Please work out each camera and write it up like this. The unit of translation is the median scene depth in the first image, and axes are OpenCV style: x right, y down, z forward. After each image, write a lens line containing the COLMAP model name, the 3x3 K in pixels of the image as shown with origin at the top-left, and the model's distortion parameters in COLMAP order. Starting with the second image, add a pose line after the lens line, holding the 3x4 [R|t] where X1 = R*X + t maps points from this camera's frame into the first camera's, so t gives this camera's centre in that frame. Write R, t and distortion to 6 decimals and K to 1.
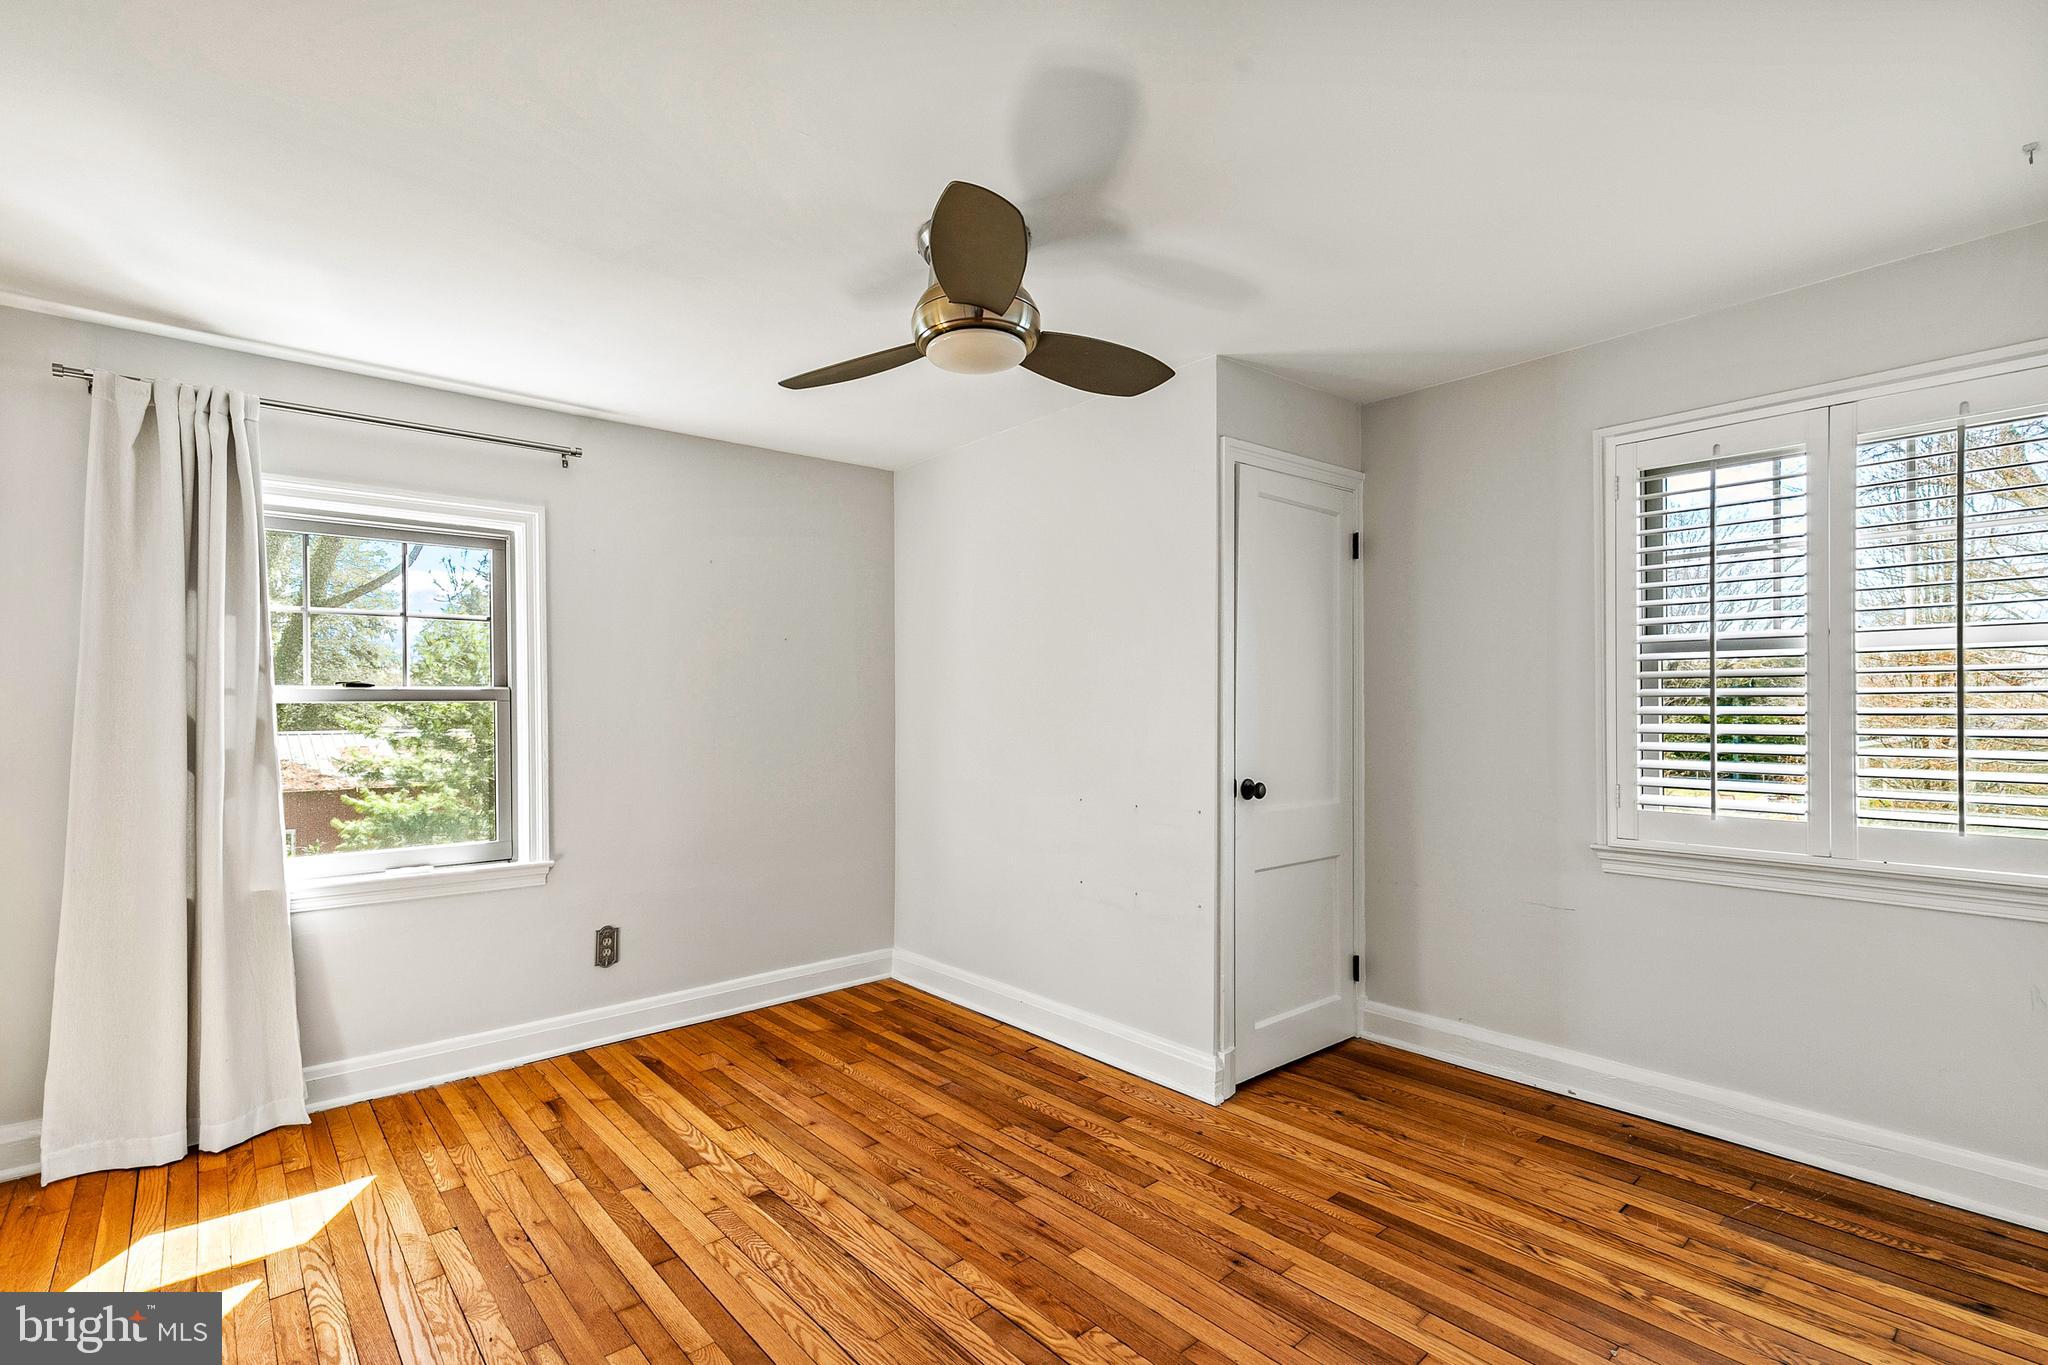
lens RADIAL K [[973.4, 0, 1025.9], [0, 973.4, 698.8], [0, 0, 1]] dist [-0.000427, -0.000132]
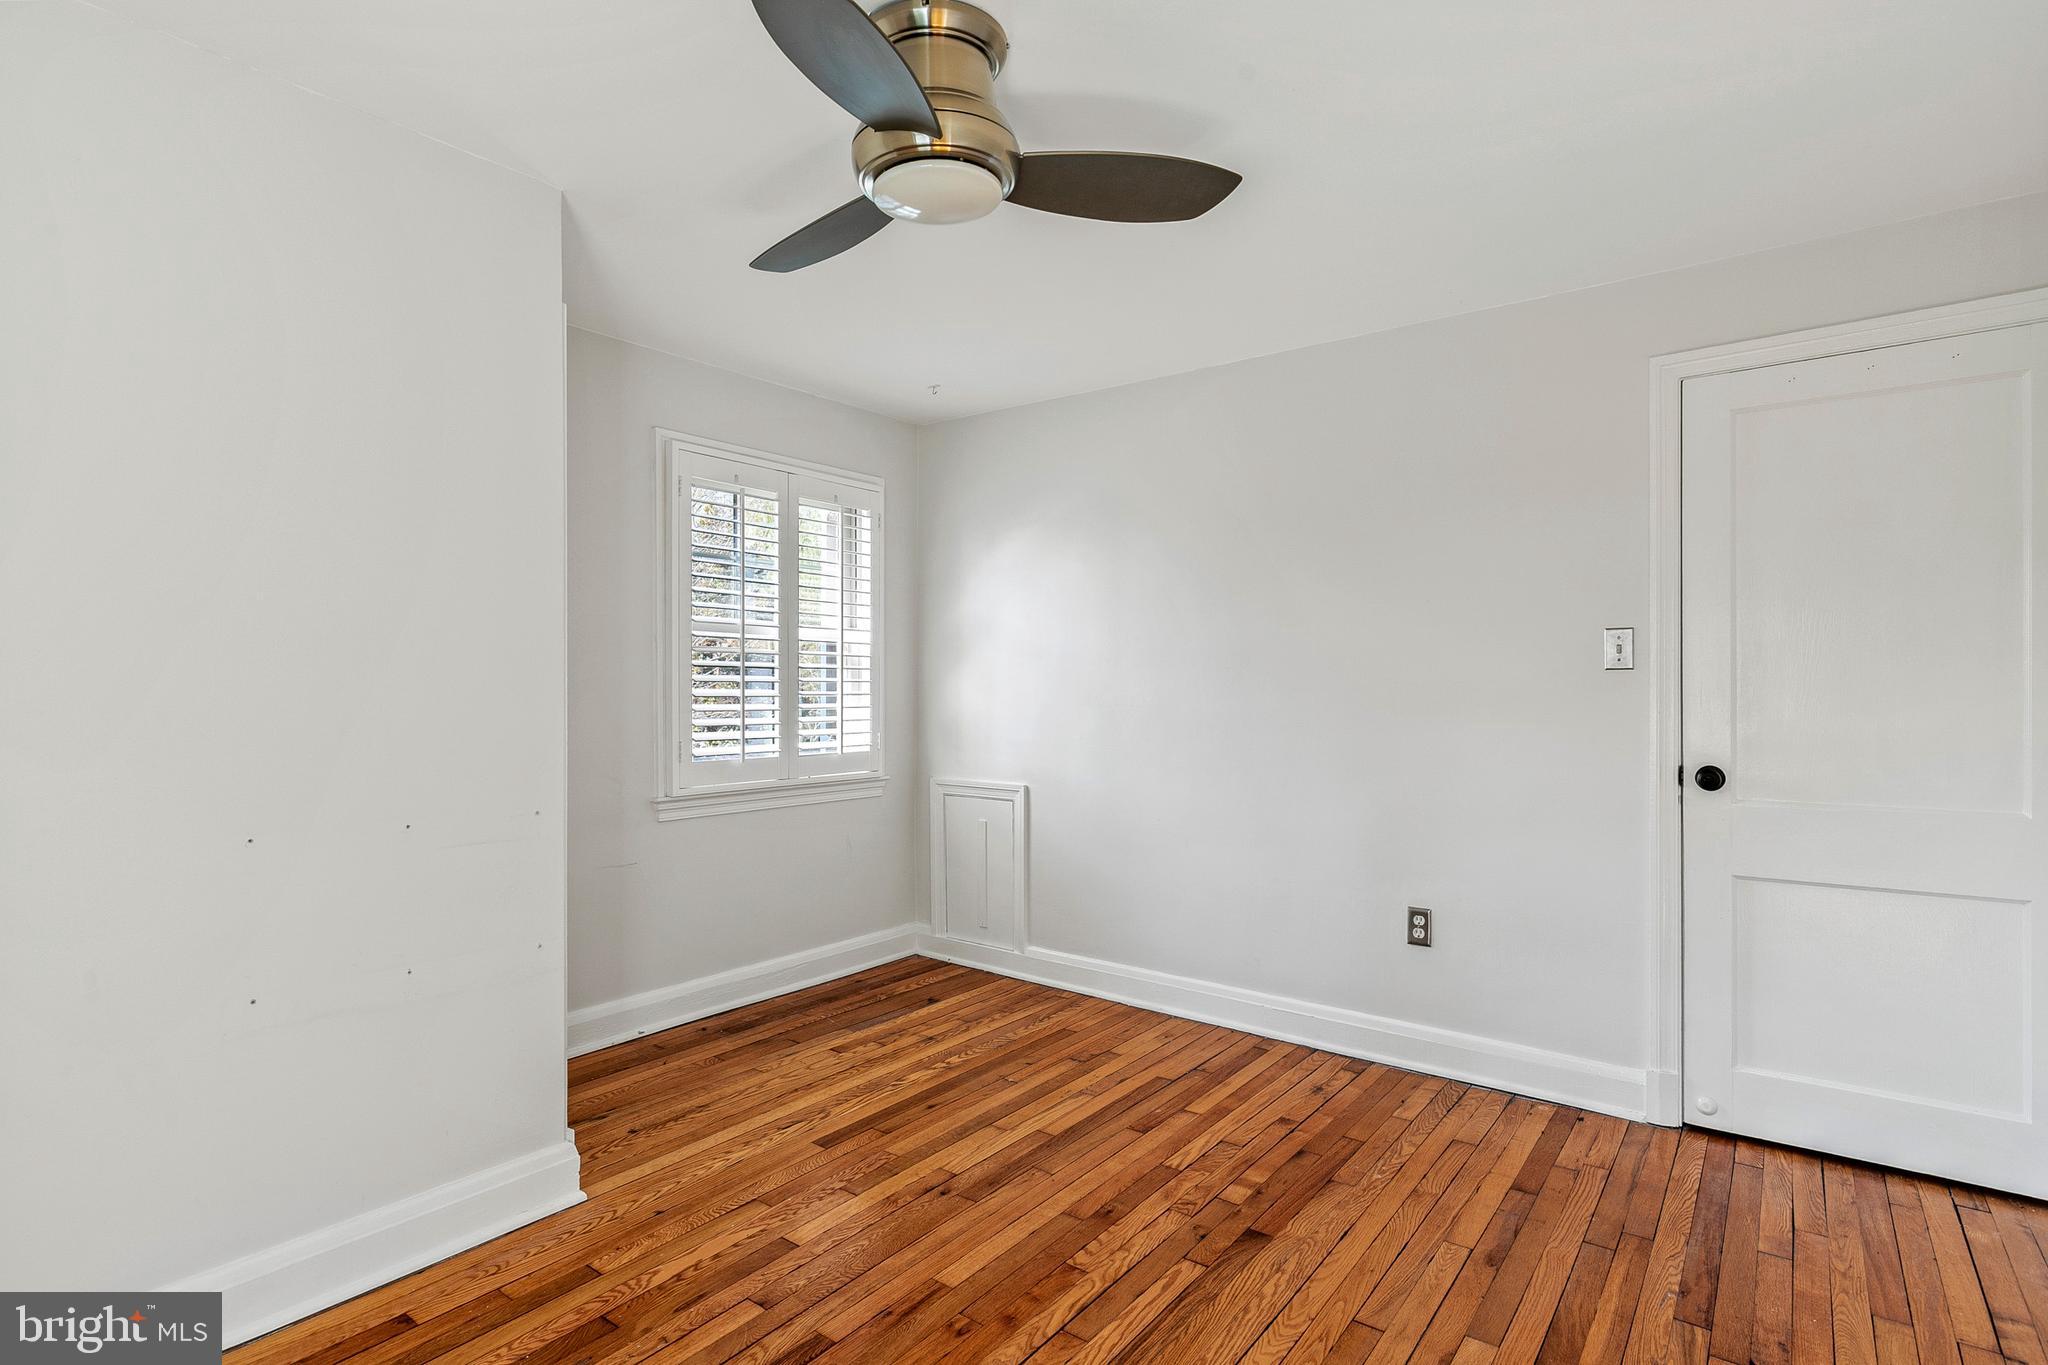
lens RADIAL K [[1011.3, 0, 1025.3], [0, 1011.3, 682.6], [0, 0, 1]] dist [-0.008712, -0.000804]
pose [[-0.206570, 0.009154, 0.978389, -0.777195], [-0.003367, 0.999944, -0.010066, 0.033489], [-0.978426, -0.005374, -0.206528, 1.015472]]
